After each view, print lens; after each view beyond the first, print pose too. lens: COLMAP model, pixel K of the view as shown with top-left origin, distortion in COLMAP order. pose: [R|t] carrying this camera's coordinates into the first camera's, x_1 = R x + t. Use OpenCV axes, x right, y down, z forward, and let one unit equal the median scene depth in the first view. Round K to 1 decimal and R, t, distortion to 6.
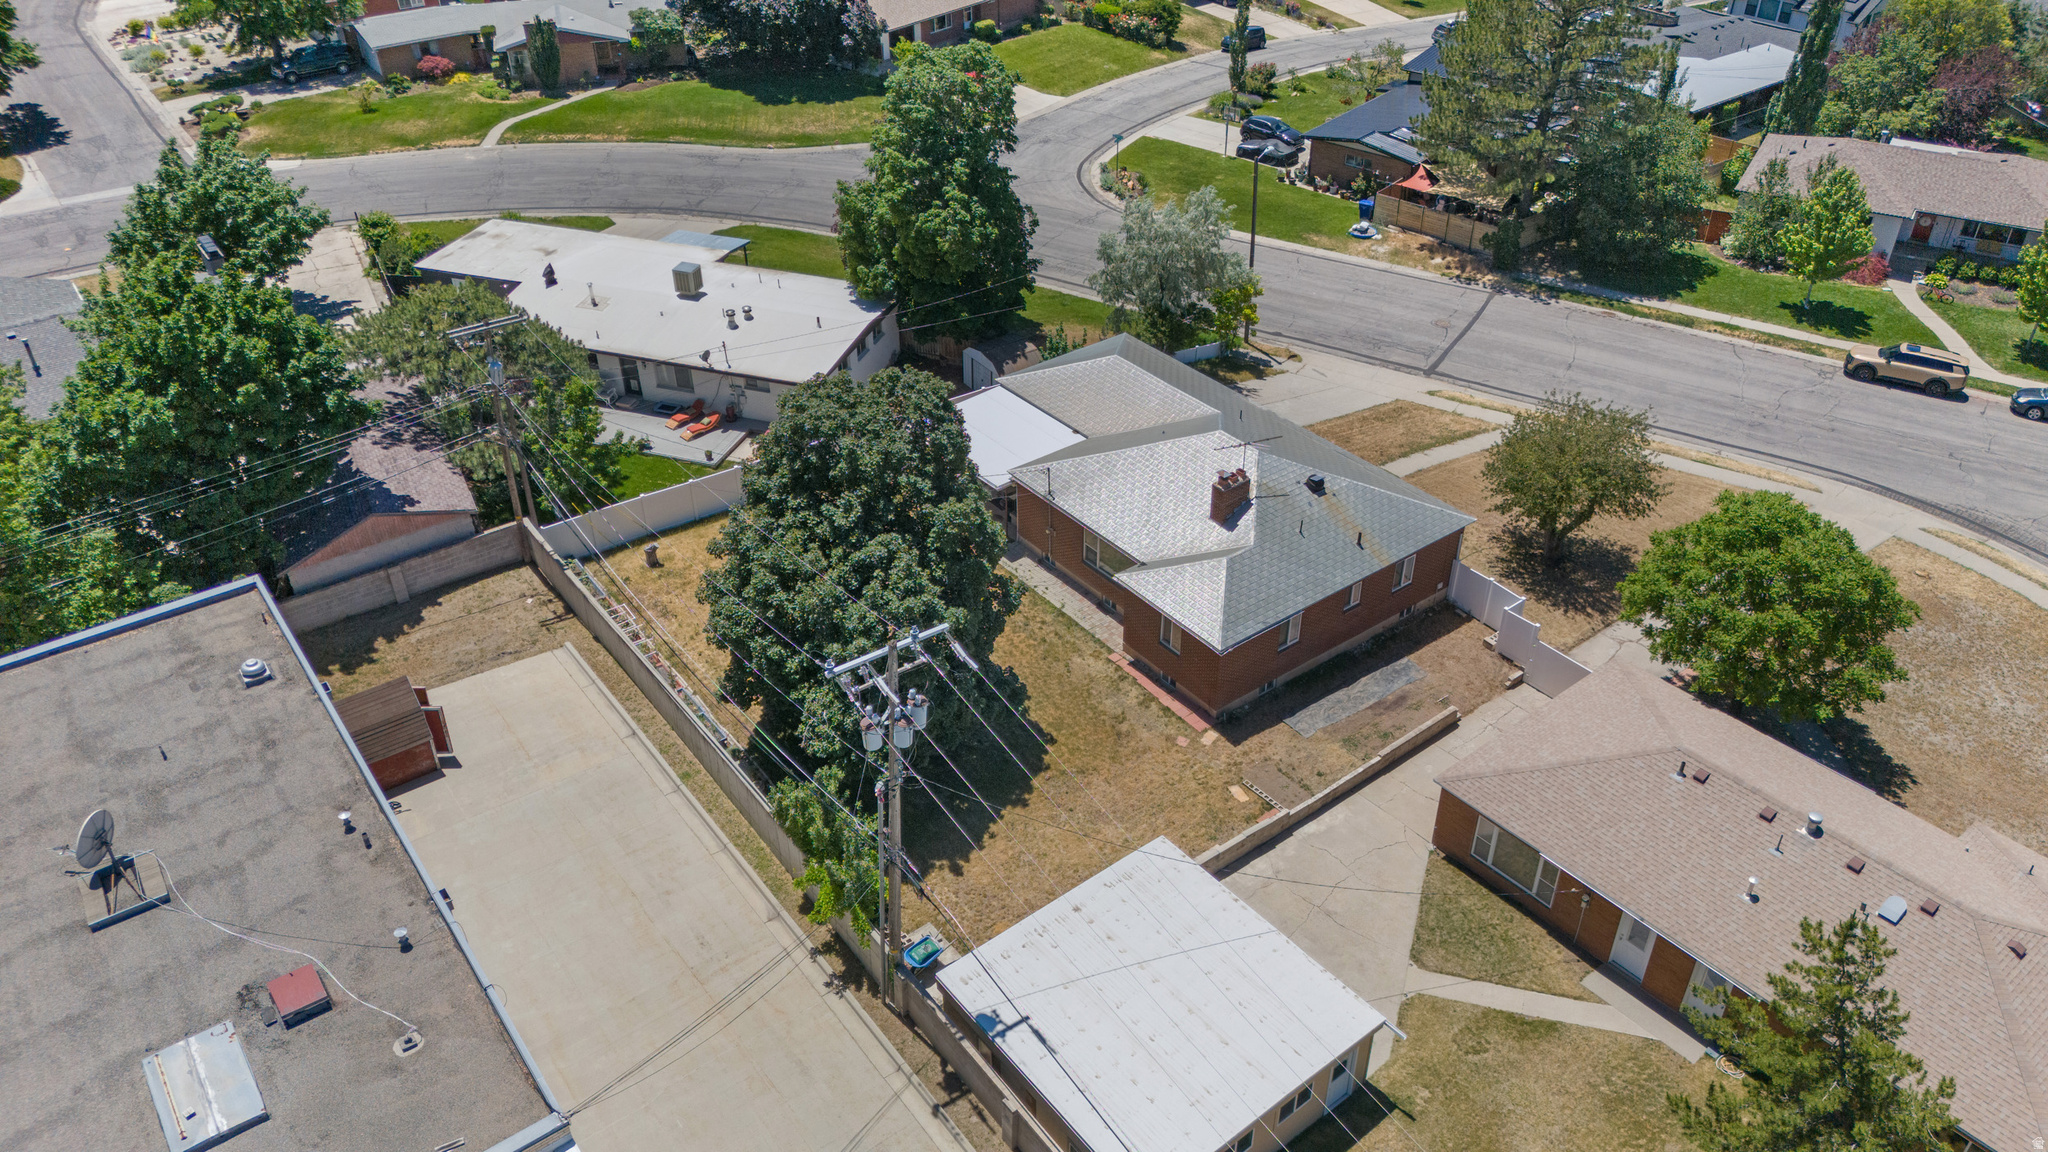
lens RADIAL K [[1396.4, 0, 1024.0], [0, 1396.4, 576.0], [0, 0, 1]] dist [0.012019, 0.003298]
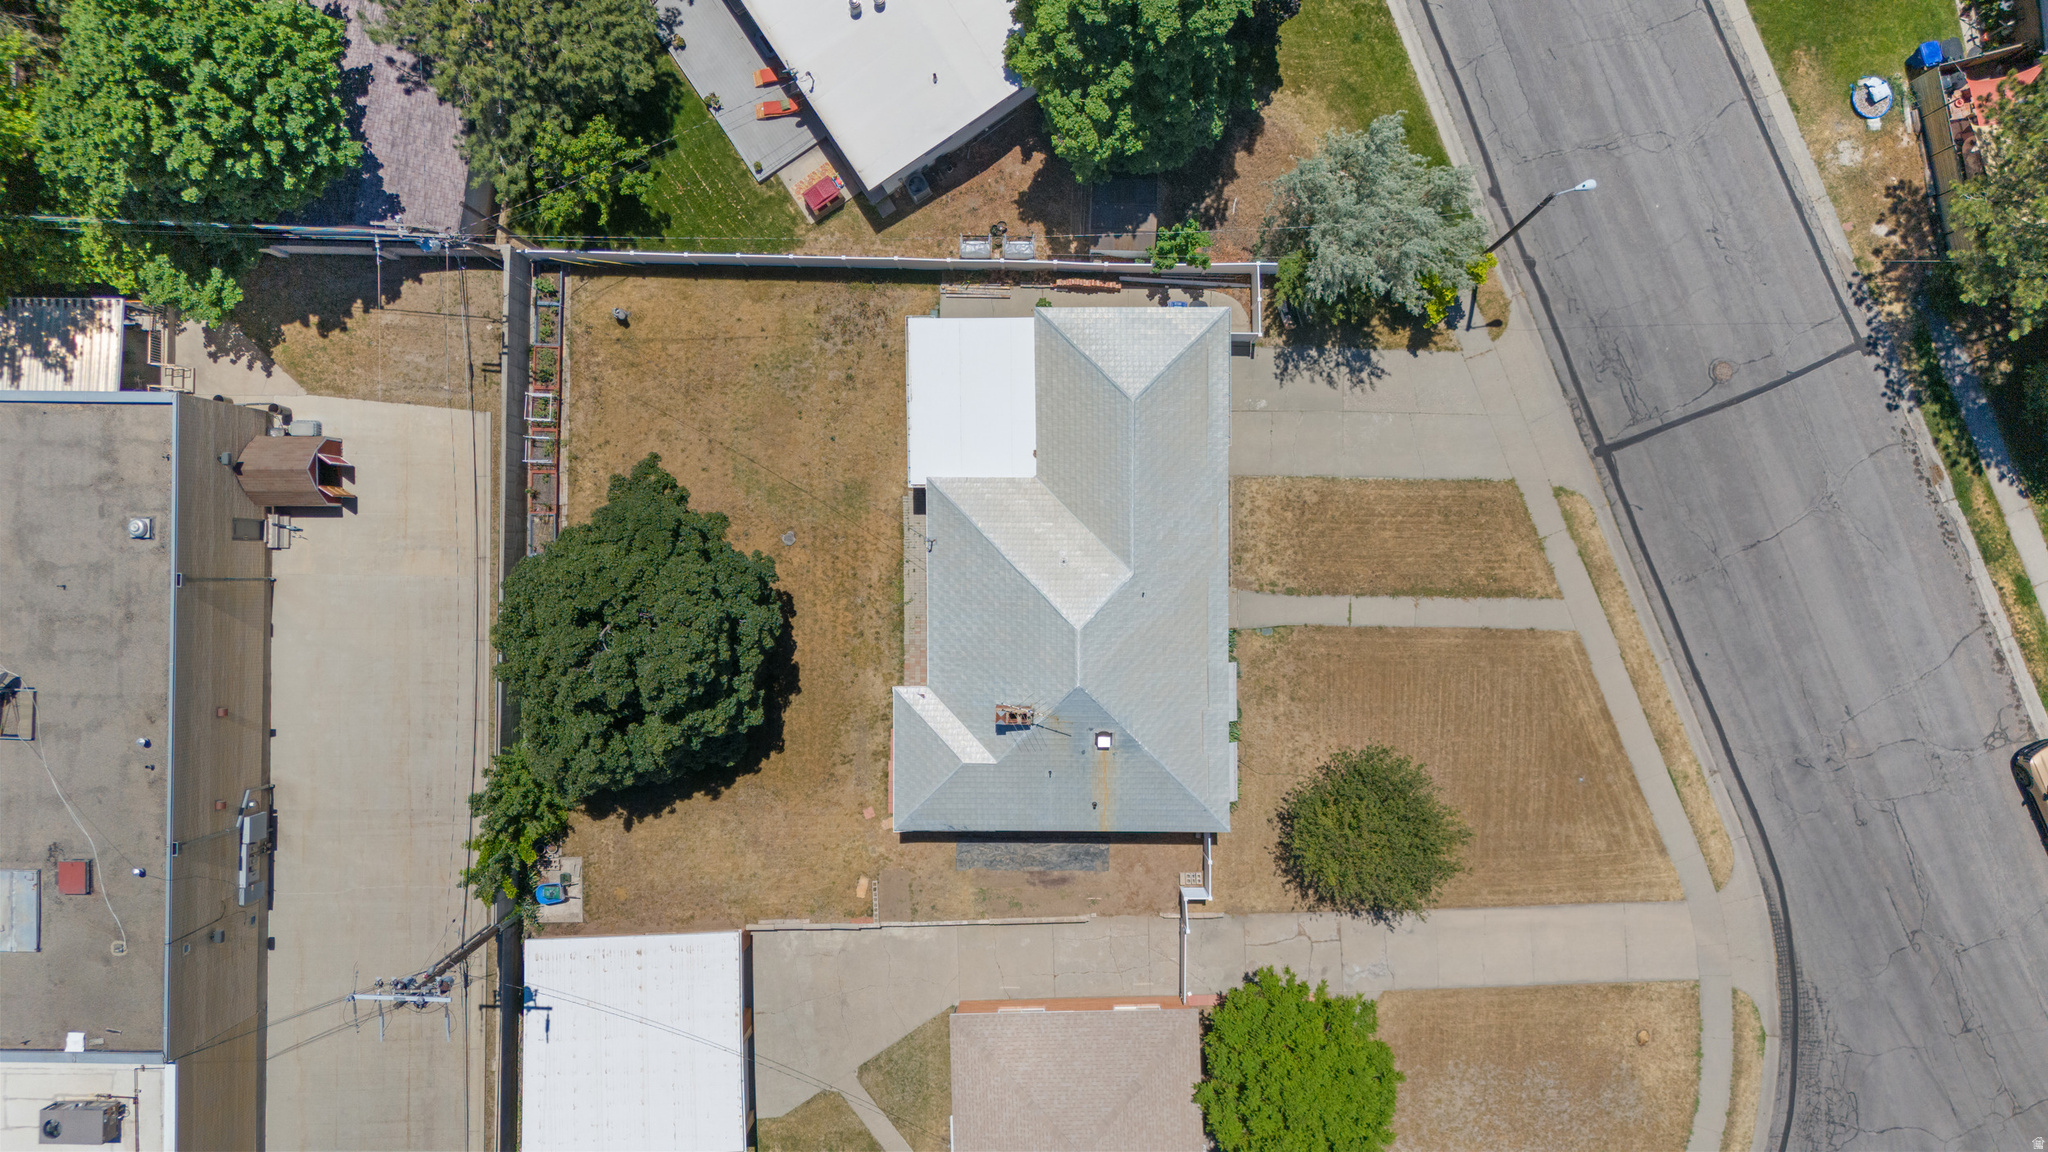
lens RADIAL K [[1416.7, 0, 1024.0], [0, 1416.7, 576.0], [0, 0, 1]] dist [0.008653, 0.002074]
pose [[0.800866, 0.598818, -0.005501, 0.076945], [-0.367864, 0.499193, 0.784527, -0.716192], [0.472535, -0.626278, 0.620070, 0.320499]]
